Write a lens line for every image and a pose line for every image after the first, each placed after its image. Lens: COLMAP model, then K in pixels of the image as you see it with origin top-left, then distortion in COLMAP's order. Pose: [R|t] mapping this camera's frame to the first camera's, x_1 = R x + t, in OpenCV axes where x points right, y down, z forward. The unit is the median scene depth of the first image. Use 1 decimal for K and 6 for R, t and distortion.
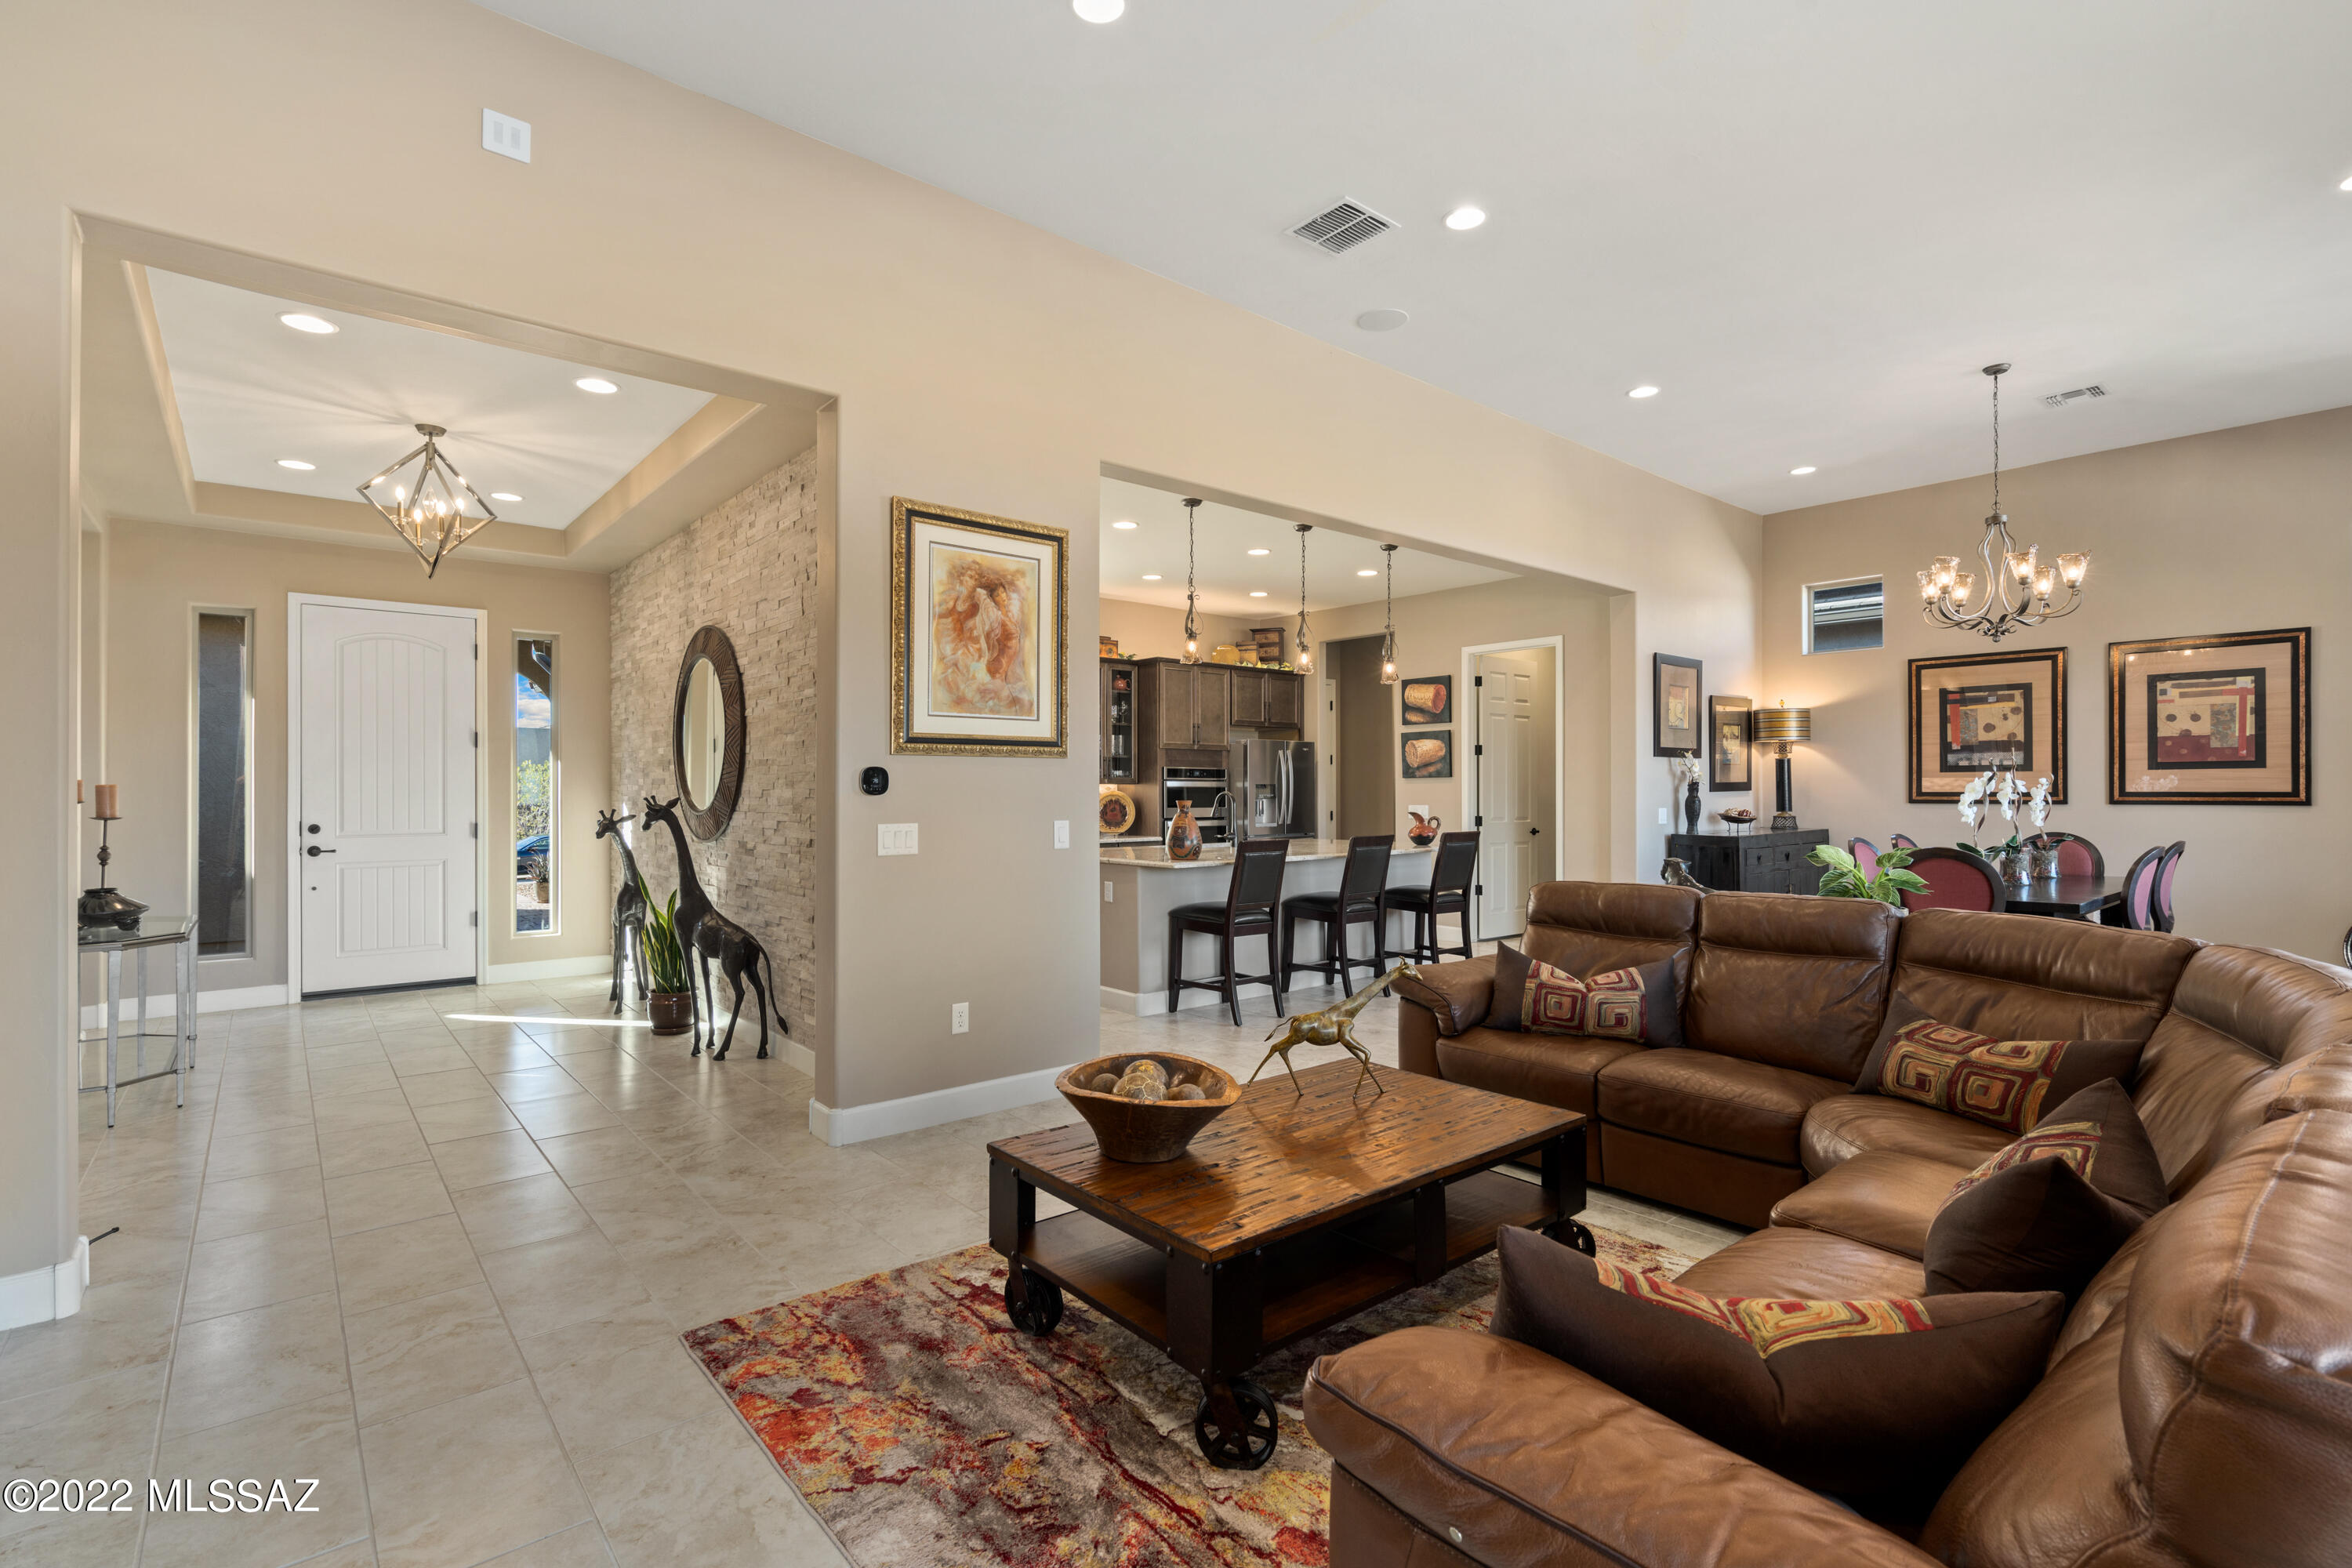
lens RADIAL K [[1070.6, 0, 1176.0], [0, 1070.6, 784.0], [0, 0, 1]] dist [0.001481, 0.000208]
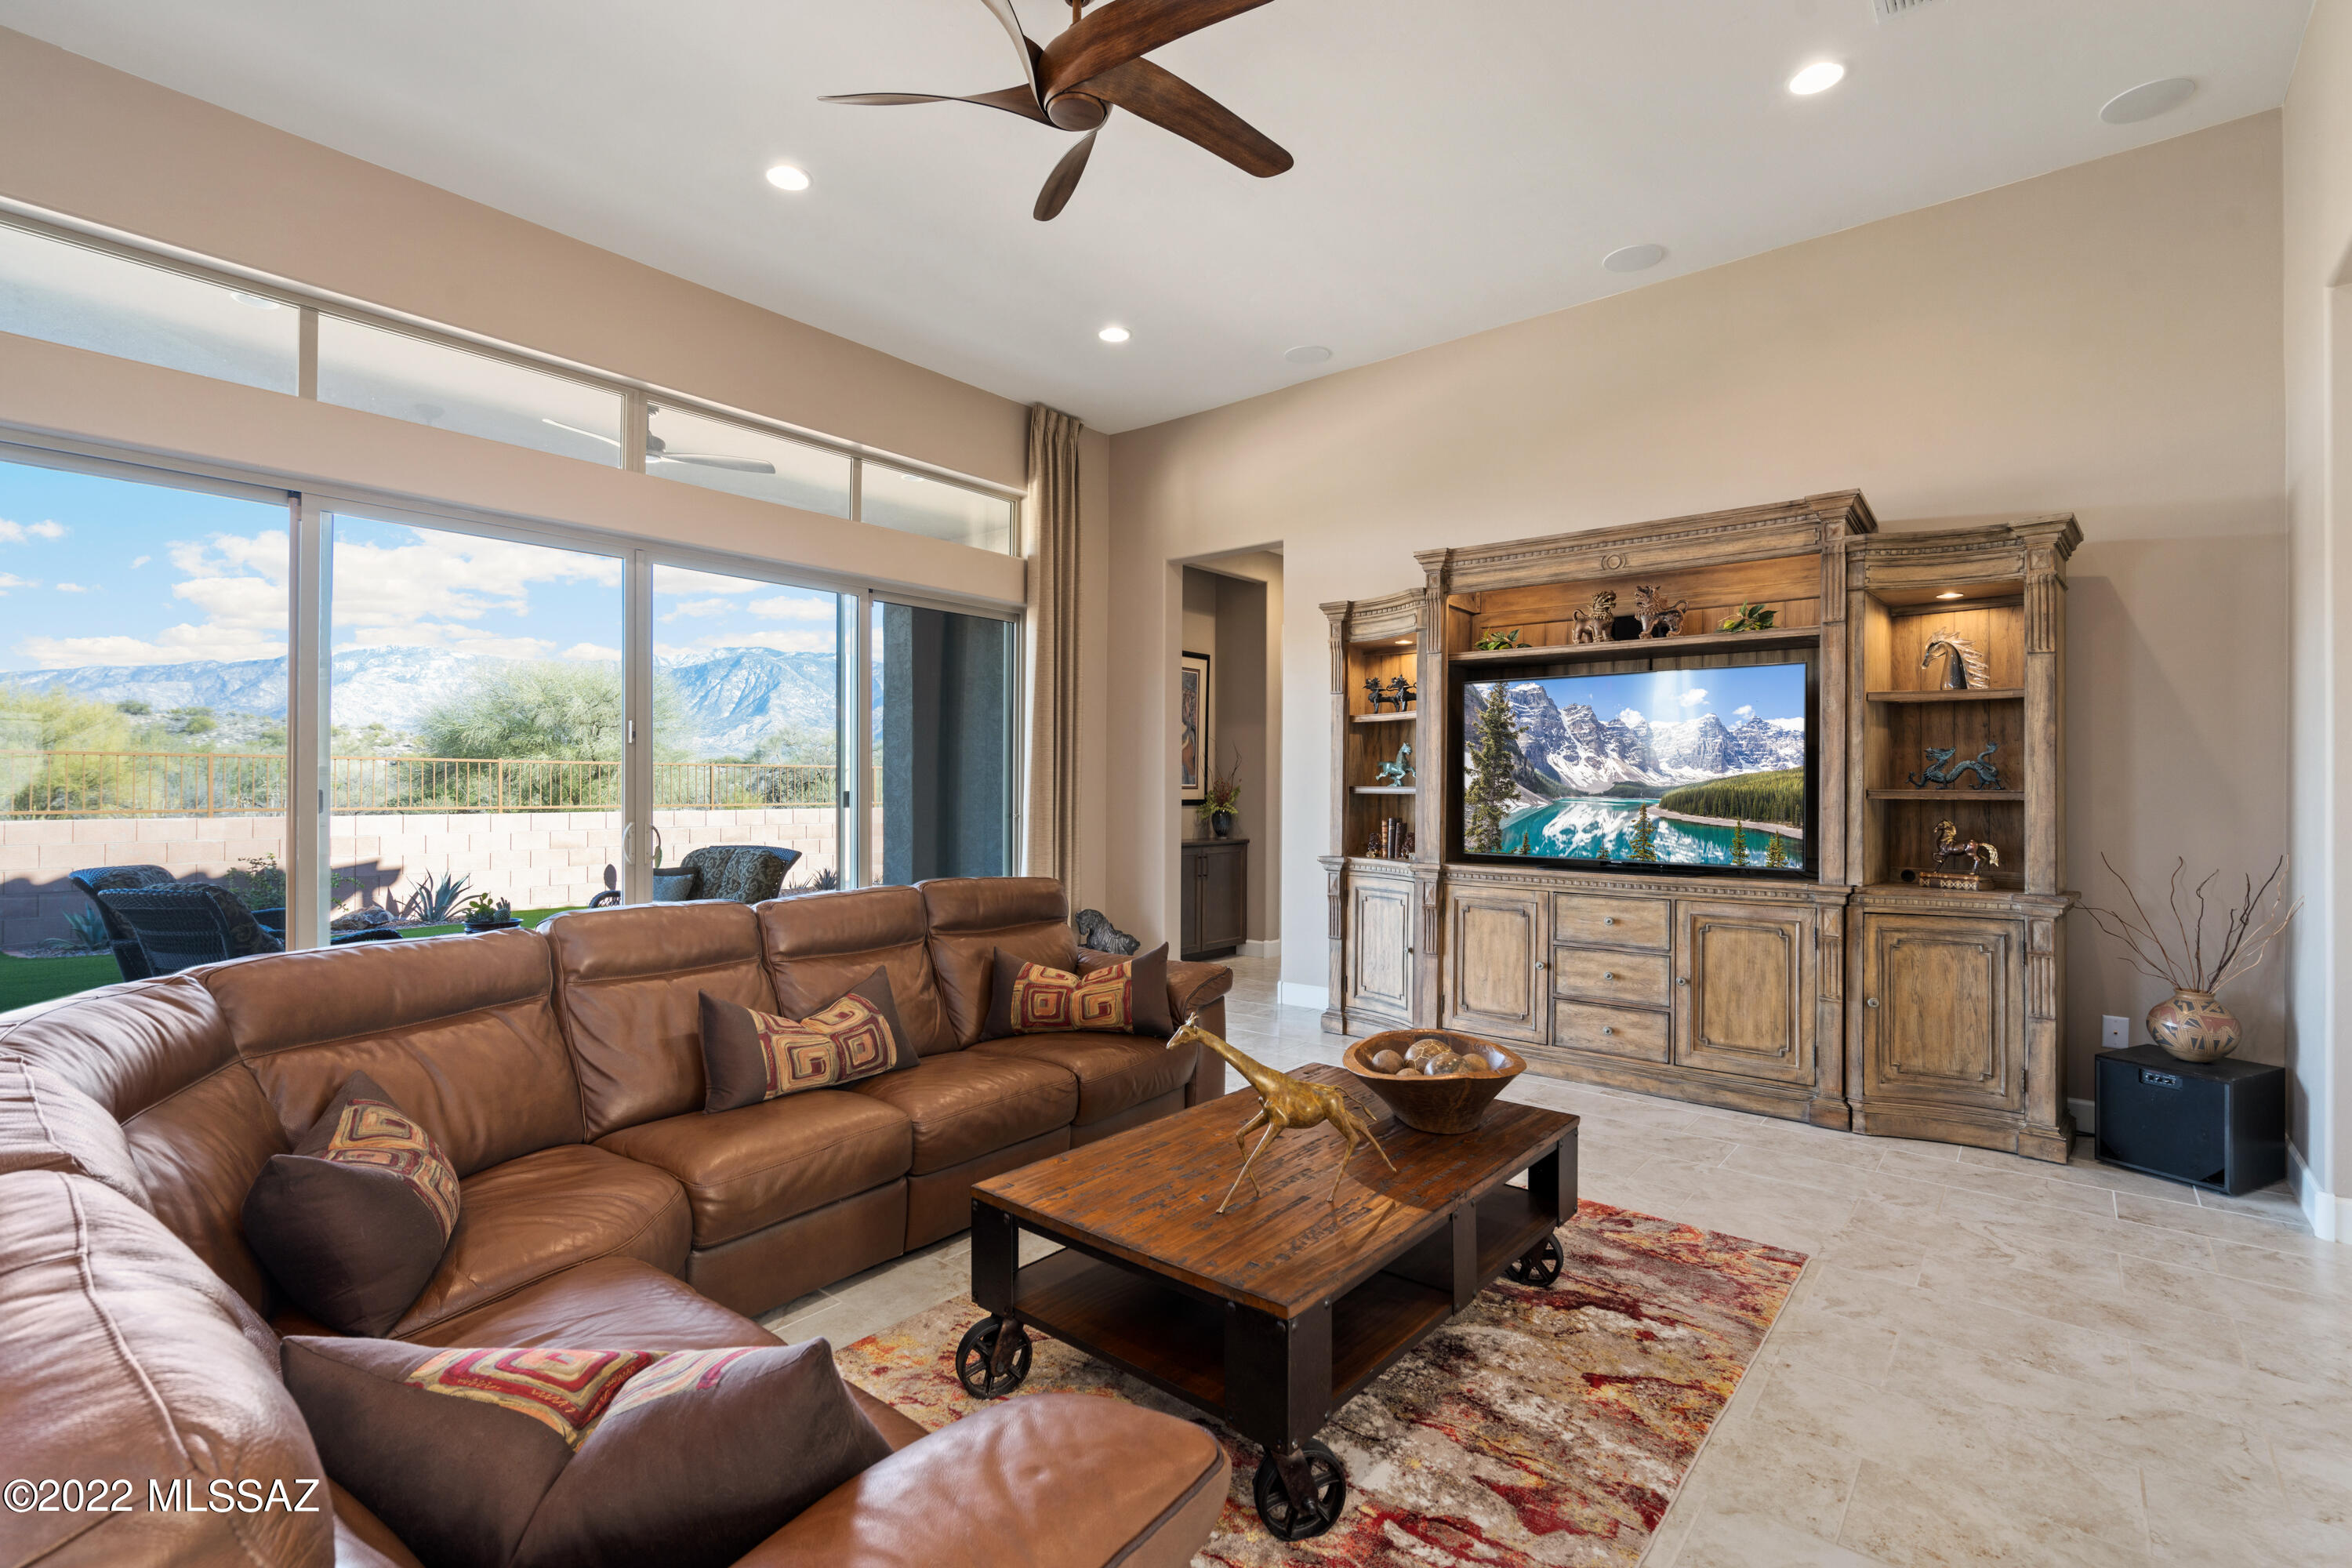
lens RADIAL K [[1070.6, 0, 1176.0], [0, 1070.6, 784.0], [0, 0, 1]] dist [0.001481, 0.000208]
pose [[-0.985039, -0.003929, -0.172285, 0.412408], [-0.002443, 0.999958, -0.008838, 0.012903], [0.172312, -0.008285, -0.985008, 2.008017]]
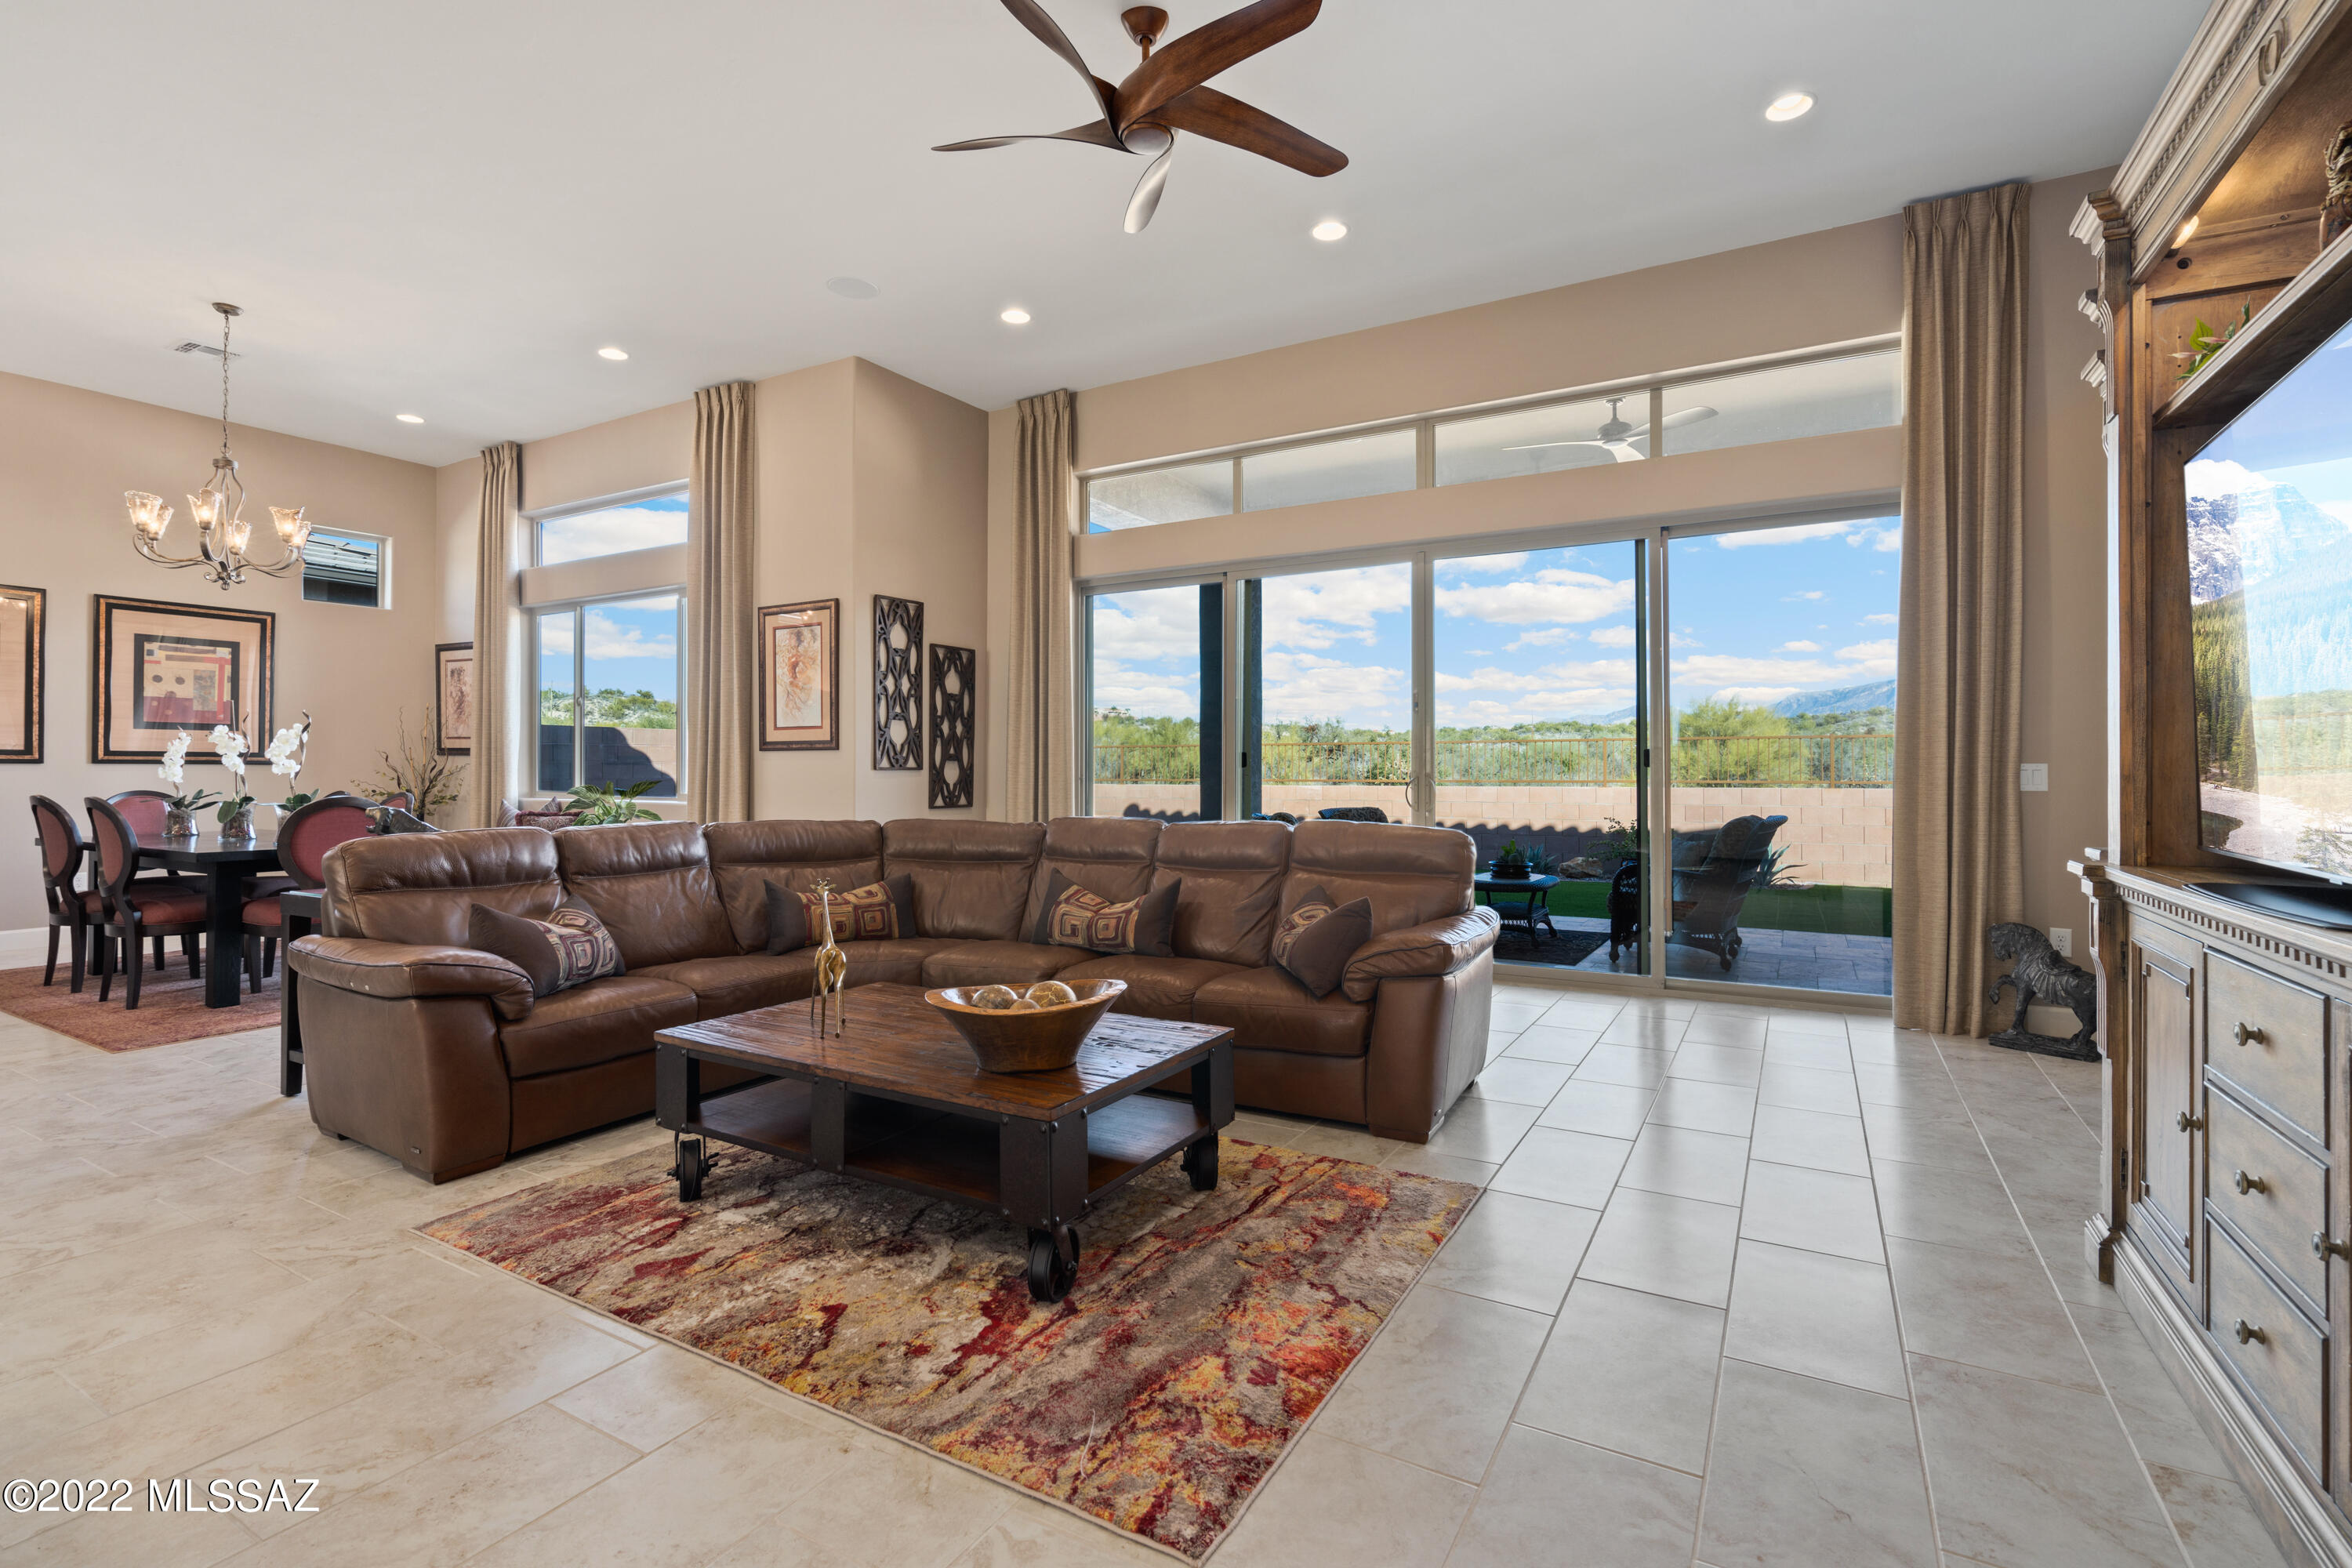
lens RADIAL K [[1071.9, 0, 1178.1], [0, 1071.9, 762.3], [0, 0, 1]] dist [-0.001682, 0.000124]
pose [[-0.331524, 0.010013, 0.943394, -1.018379], [-0.006355, 0.999897, -0.012846, 0.071335], [-0.943425, -0.010254, -0.331426, 1.200040]]
